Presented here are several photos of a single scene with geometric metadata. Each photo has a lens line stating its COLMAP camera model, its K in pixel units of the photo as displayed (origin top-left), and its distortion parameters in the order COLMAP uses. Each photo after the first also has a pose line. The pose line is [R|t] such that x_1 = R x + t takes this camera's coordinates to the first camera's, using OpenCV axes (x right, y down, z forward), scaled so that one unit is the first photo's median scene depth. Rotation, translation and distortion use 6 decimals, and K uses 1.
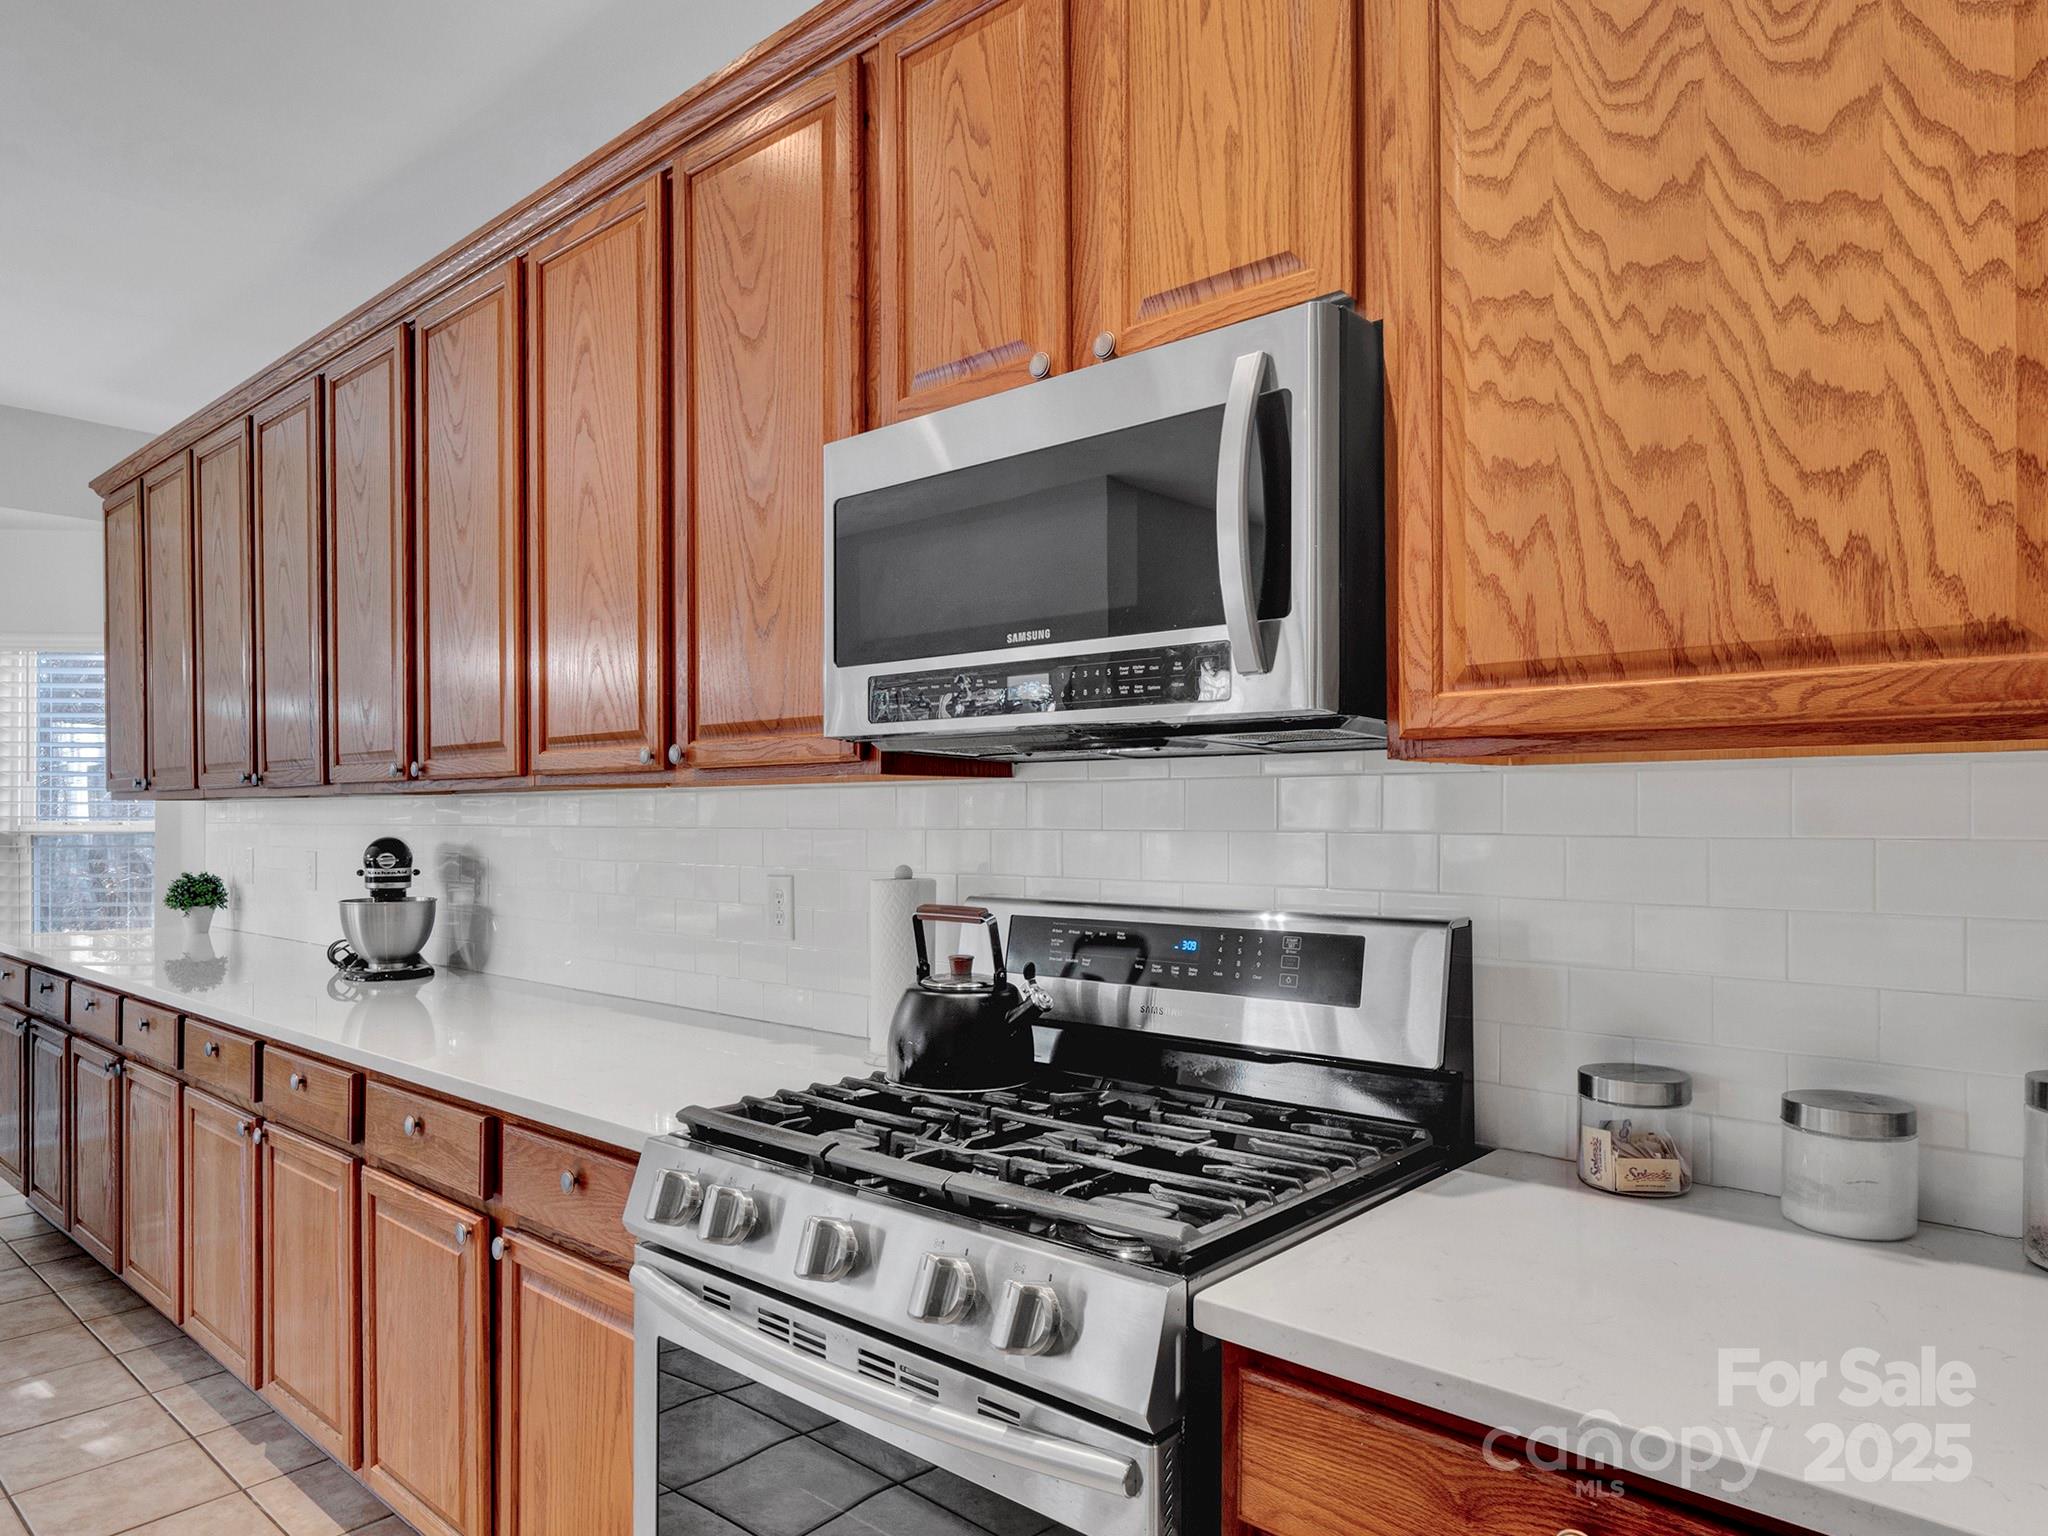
lens RADIAL K [[1222.7, 0, 1067.8], [0, 1222.7, 812.9], [0, 0, 1]] dist [-0.002531, -0.001342]
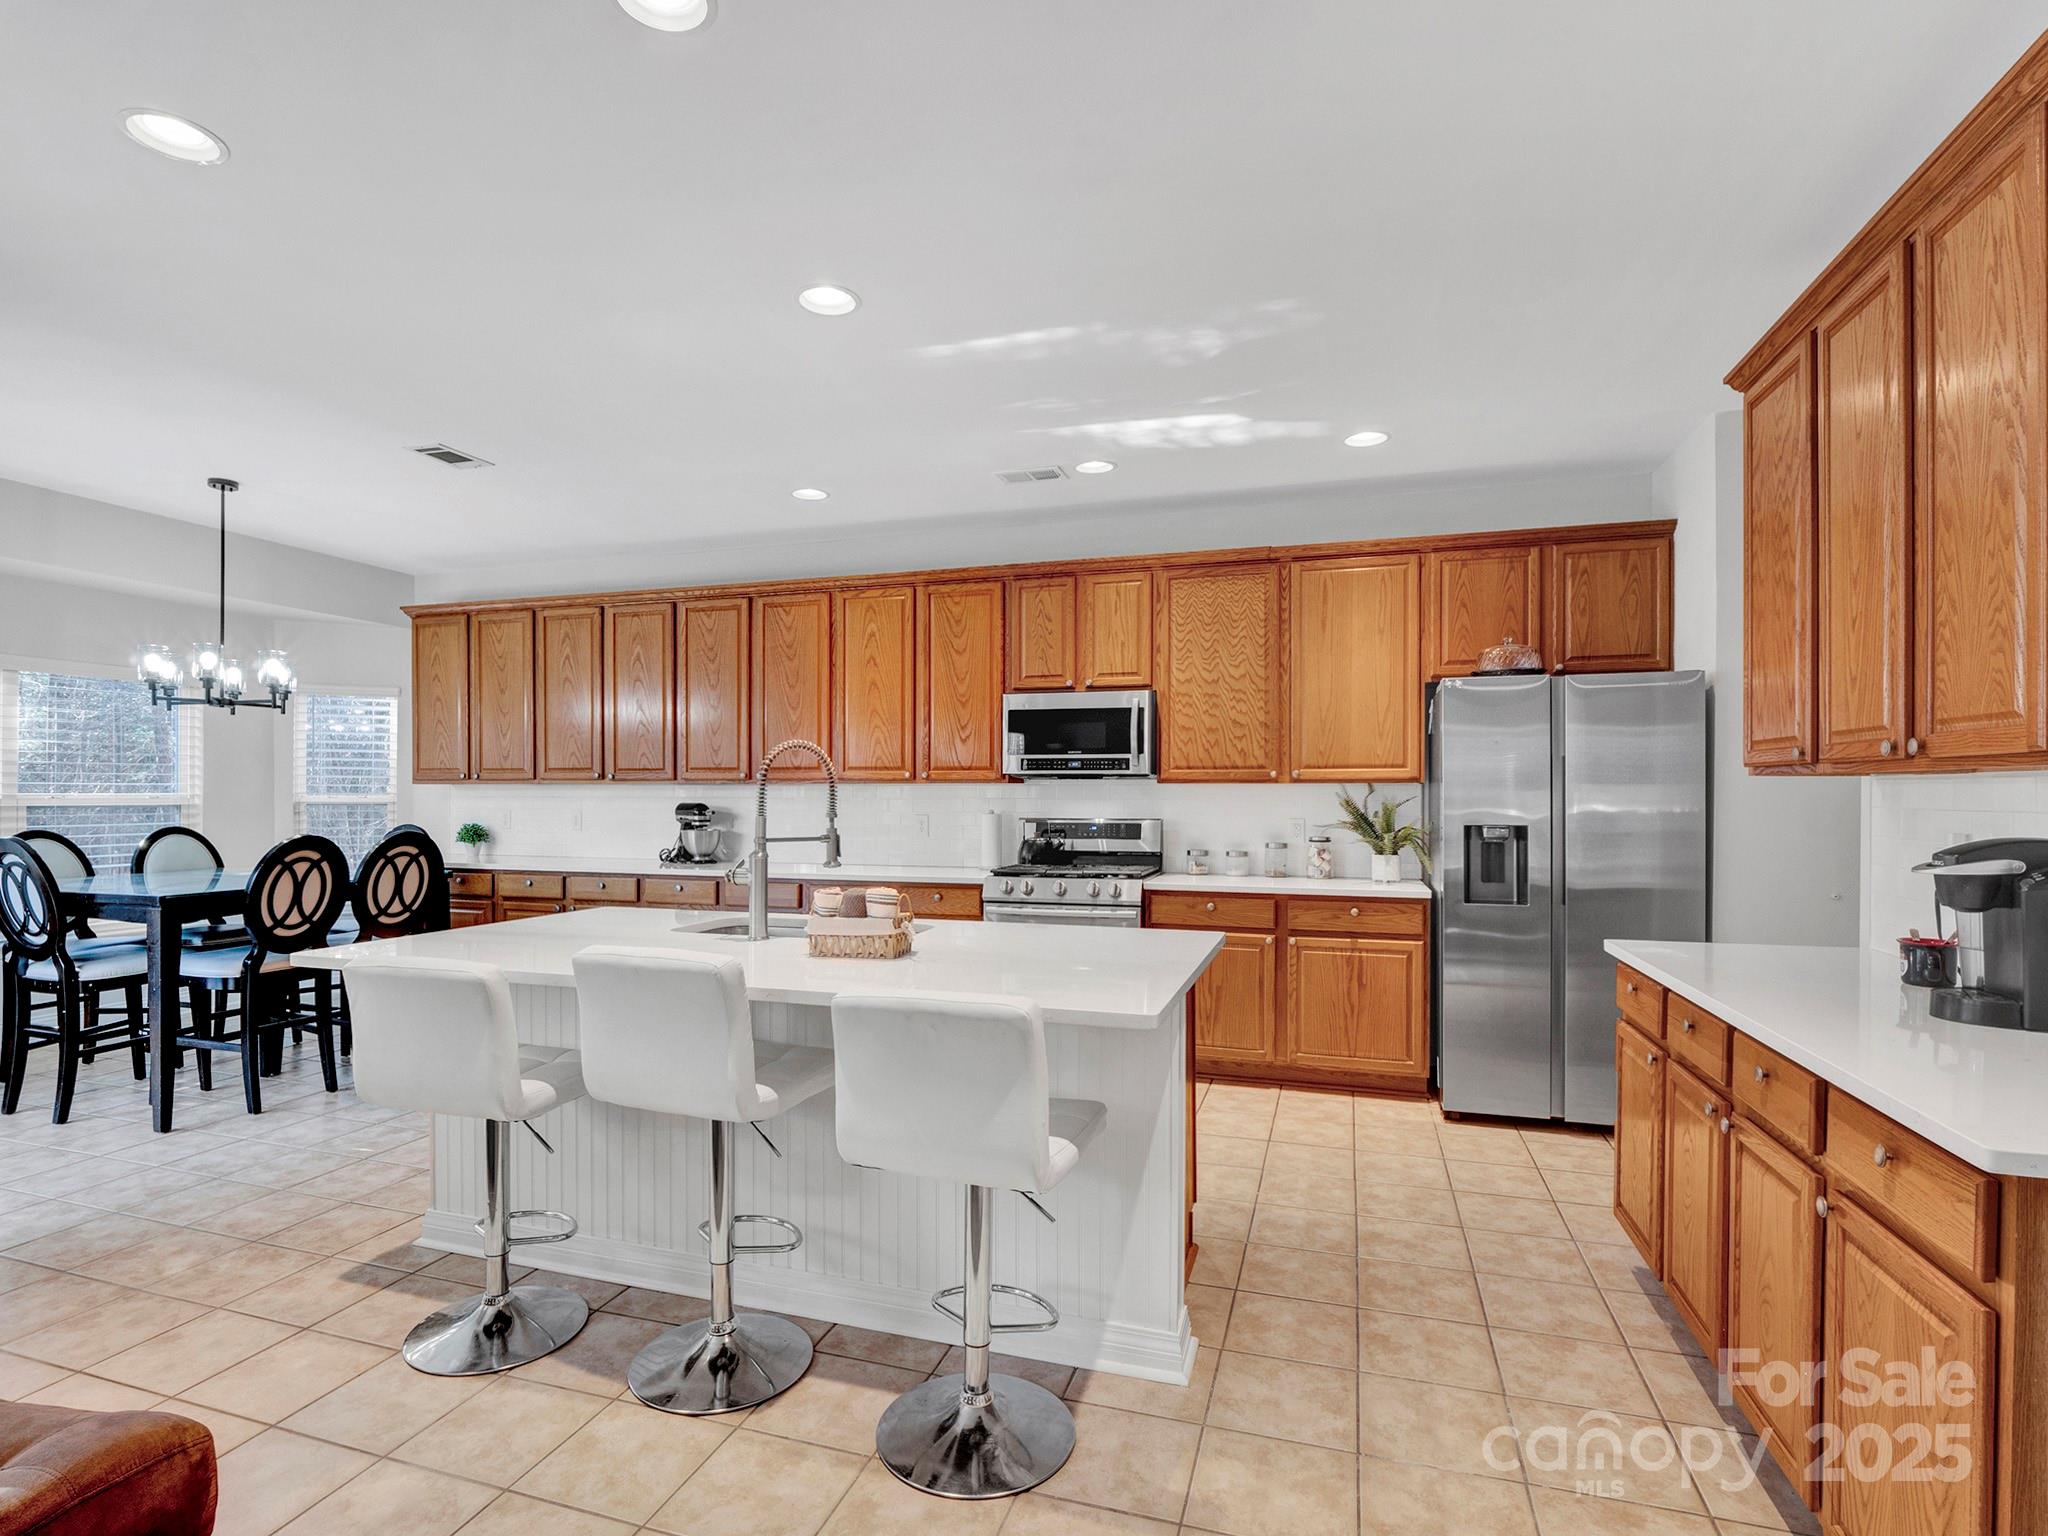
lens RADIAL K [[1014.8, 0, 1060.4], [0, 1014.8, 792.1], [0, 0, 1]] dist [-0.019550, -0.000436]
pose [[0.911936, 0.002464, 0.410324, -1.370164], [-0.003857, 0.999989, 0.002567, -0.014886], [-0.410314, -0.003923, 0.911936, -1.966833]]
